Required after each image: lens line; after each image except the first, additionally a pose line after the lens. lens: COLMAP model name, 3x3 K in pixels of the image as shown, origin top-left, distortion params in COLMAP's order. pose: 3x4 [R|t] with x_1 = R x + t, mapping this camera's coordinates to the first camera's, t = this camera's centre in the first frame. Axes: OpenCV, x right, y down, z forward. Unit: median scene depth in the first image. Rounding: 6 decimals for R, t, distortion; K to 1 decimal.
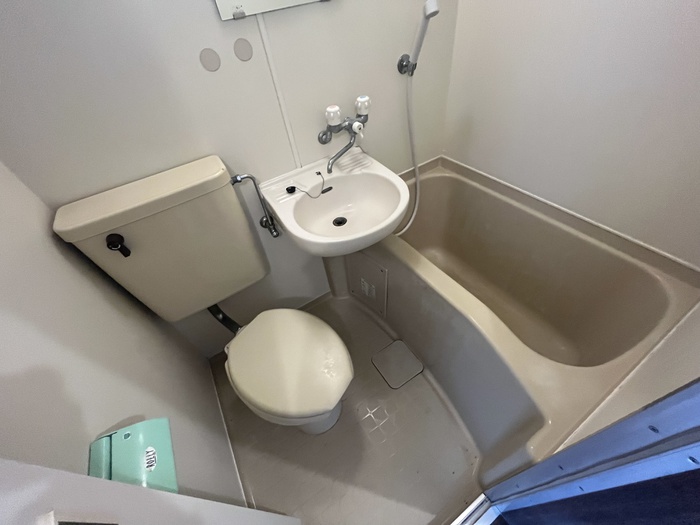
lens RADIAL K [[283.7, 0, 350.0], [0, 283.7, 262.5], [0, 0, 1]] dist [-0.000864, 0.000622]
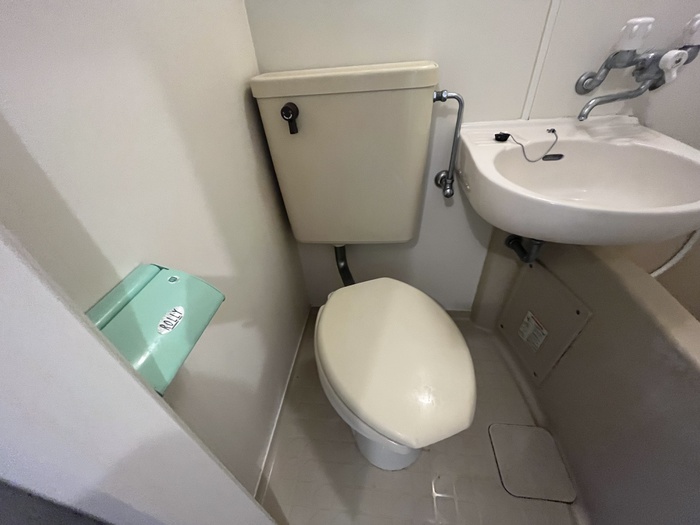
lens RADIAL K [[283.7, 0, 350.0], [0, 283.7, 262.5], [0, 0, 1]] dist [-0.000864, 0.000622]
pose [[0.789190, 0.418902, -0.449110, -0.055819], [-0.455892, 0.889574, 0.028633, 0.167856], [0.411511, 0.182149, 0.893018, 0.261026]]
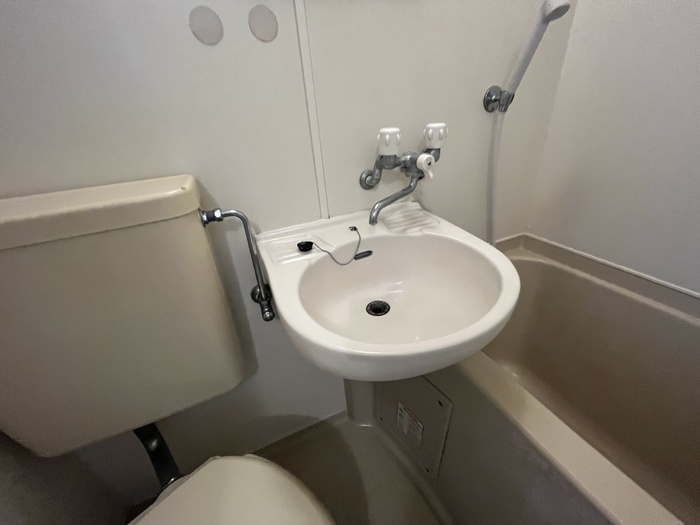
lens RADIAL K [[283.7, 0, 350.0], [0, 283.7, 262.5], [0, 0, 1]] dist [-0.000864, 0.000622]
pose [[0.988914, 0.107700, -0.102229, -0.045937], [-0.132347, 0.951453, -0.277888, -0.065847], [0.067338, 0.288337, 0.955158, 0.423334]]
